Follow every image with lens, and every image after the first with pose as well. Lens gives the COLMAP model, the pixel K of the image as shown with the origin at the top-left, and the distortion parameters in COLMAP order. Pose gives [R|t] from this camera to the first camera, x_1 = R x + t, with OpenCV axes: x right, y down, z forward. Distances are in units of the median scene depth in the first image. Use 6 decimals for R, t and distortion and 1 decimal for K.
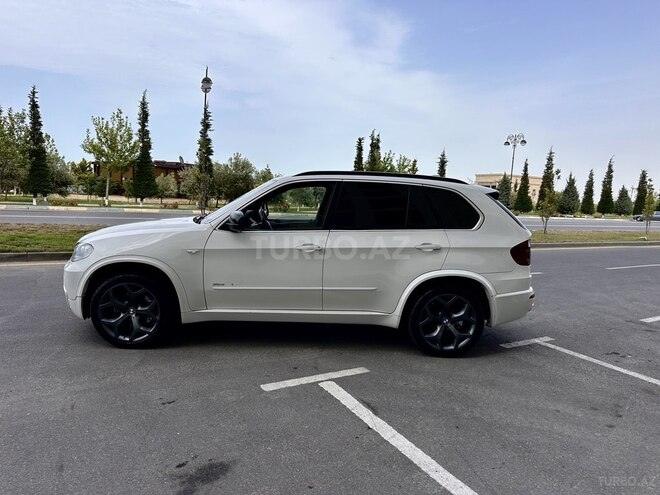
lens RADIAL K [[466.1, 0, 328.8], [0, 466.1, 248.5], [0, 0, 1]] dist [0.036461, -0.041607]
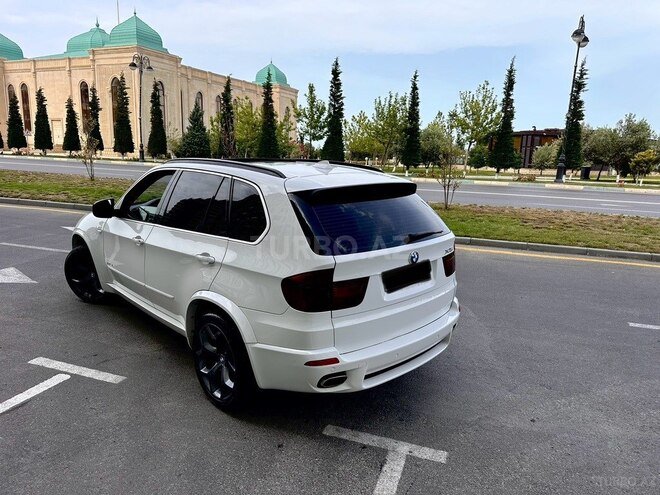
lens RADIAL K [[466.1, 0, 333.9], [0, 466.1, 245.8], [0, 0, 1]] dist [0.036461, -0.041607]
pose [[0.656663, 0.126926, -0.743427, 0.123048], [-0.082531, 0.991910, 0.096450, -0.015531], [0.749655, -0.001979, 0.661826, 0.085057]]
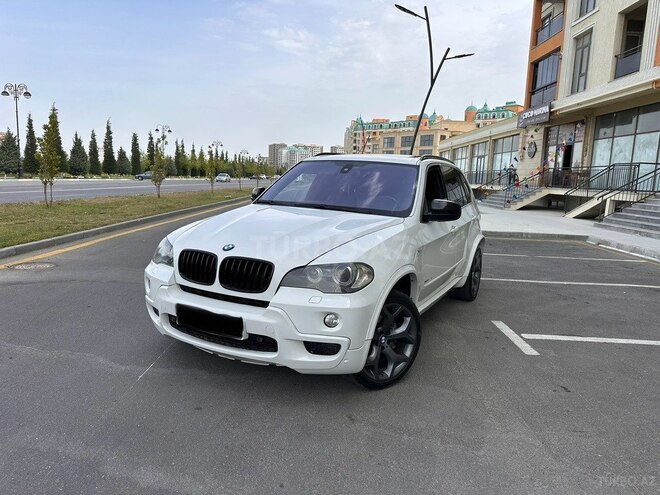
lens RADIAL K [[466.1, 0, 330.3], [0, 466.1, 250.7], [0, 0, 1]] dist [0.036461, -0.041607]
pose [[0.499633, -0.162115, 0.850932, -0.142131], [0.083848, 0.986770, 0.138762, -0.016615], [-0.862169, 0.002019, 0.506616, 0.090716]]
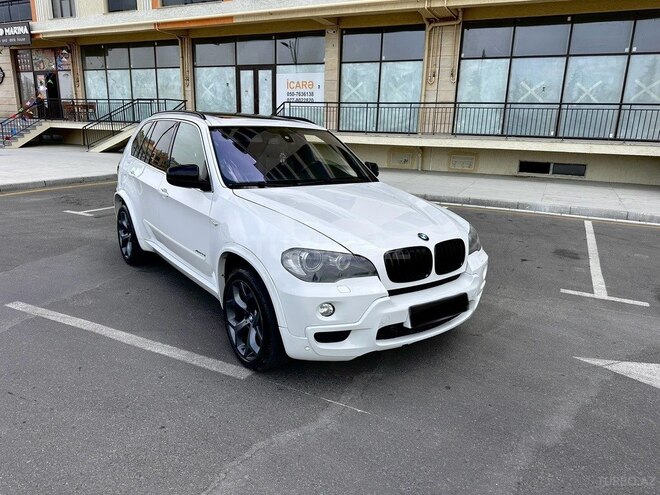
lens RADIAL K [[466.1, 0, 323.9], [0, 466.1, 244.4], [0, 0, 1]] dist [0.036461, -0.041607]
pose [[-0.552472, -0.271718, 0.788000, -0.136733], [0.043931, 0.934569, 0.353059, -0.037710], [-0.832373, 0.229673, -0.504387, 0.215882]]
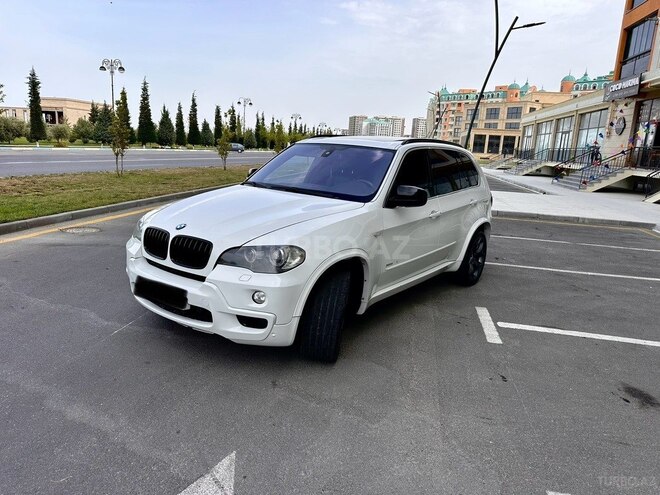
lens RADIAL K [[466.1, 0, 329.0], [0, 466.1, 248.2], [0, 0, 1]] dist [0.036461, -0.041607]
pose [[0.640457, -0.175315, 0.747716, -0.131139], [0.062503, 0.982265, 0.176773, -0.017229], [-0.765446, -0.066481, 0.640057, 0.063289]]
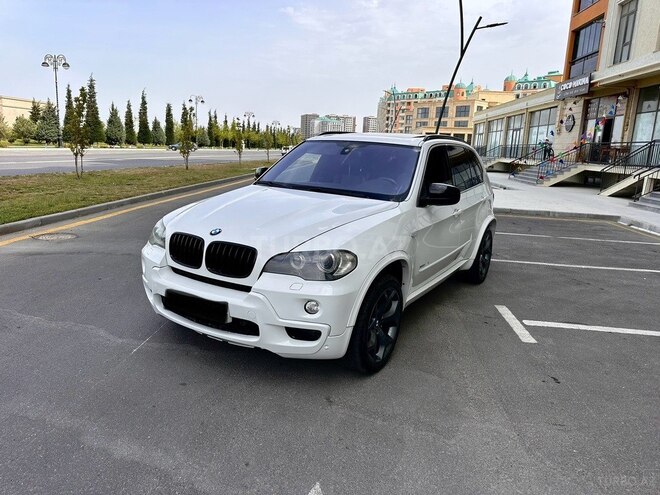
lens RADIAL K [[466.1, 0, 327.4], [0, 466.1, 243.1], [0, 0, 1]] dist [0.036461, -0.041607]
pose [[0.562550, -0.186230, 0.805516, -0.137298], [0.072482, 0.981658, 0.176333, -0.018403], [-0.823580, -0.040811, 0.565730, 0.082890]]
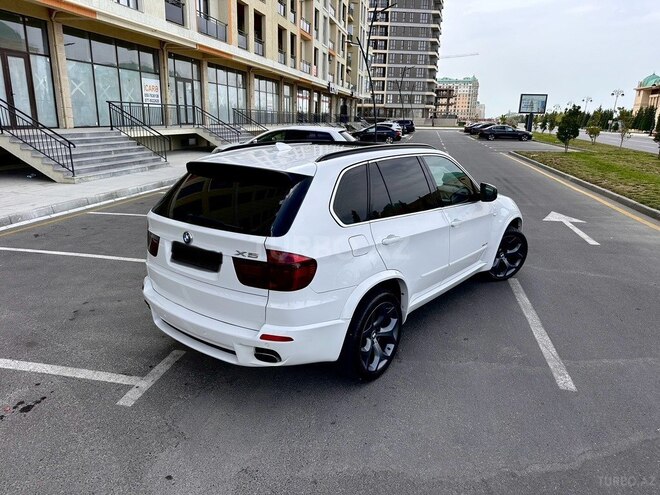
lens RADIAL K [[466.1, 0, 328.5], [0, 466.1, 247.6], [0, 0, 1]] dist [0.036461, -0.041607]
pose [[-0.661750, 0.141210, -0.736306, 0.116077], [-0.140668, 0.941275, 0.306943, -0.037119], [0.736410, 0.306695, -0.603025, 0.240180]]
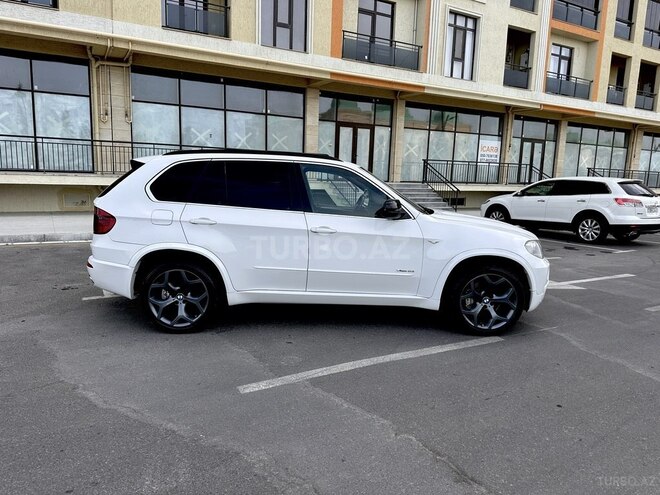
lens RADIAL K [[466.1, 0, 328.9], [0, 466.1, 248.1], [0, 0, 1]] dist [0.036461, -0.041607]
pose [[-0.996743, -0.080276, 0.007685, -0.011036], [-0.075306, 0.960640, 0.267396, -0.037958], [-0.028847, 0.265946, -0.963556, 0.312291]]
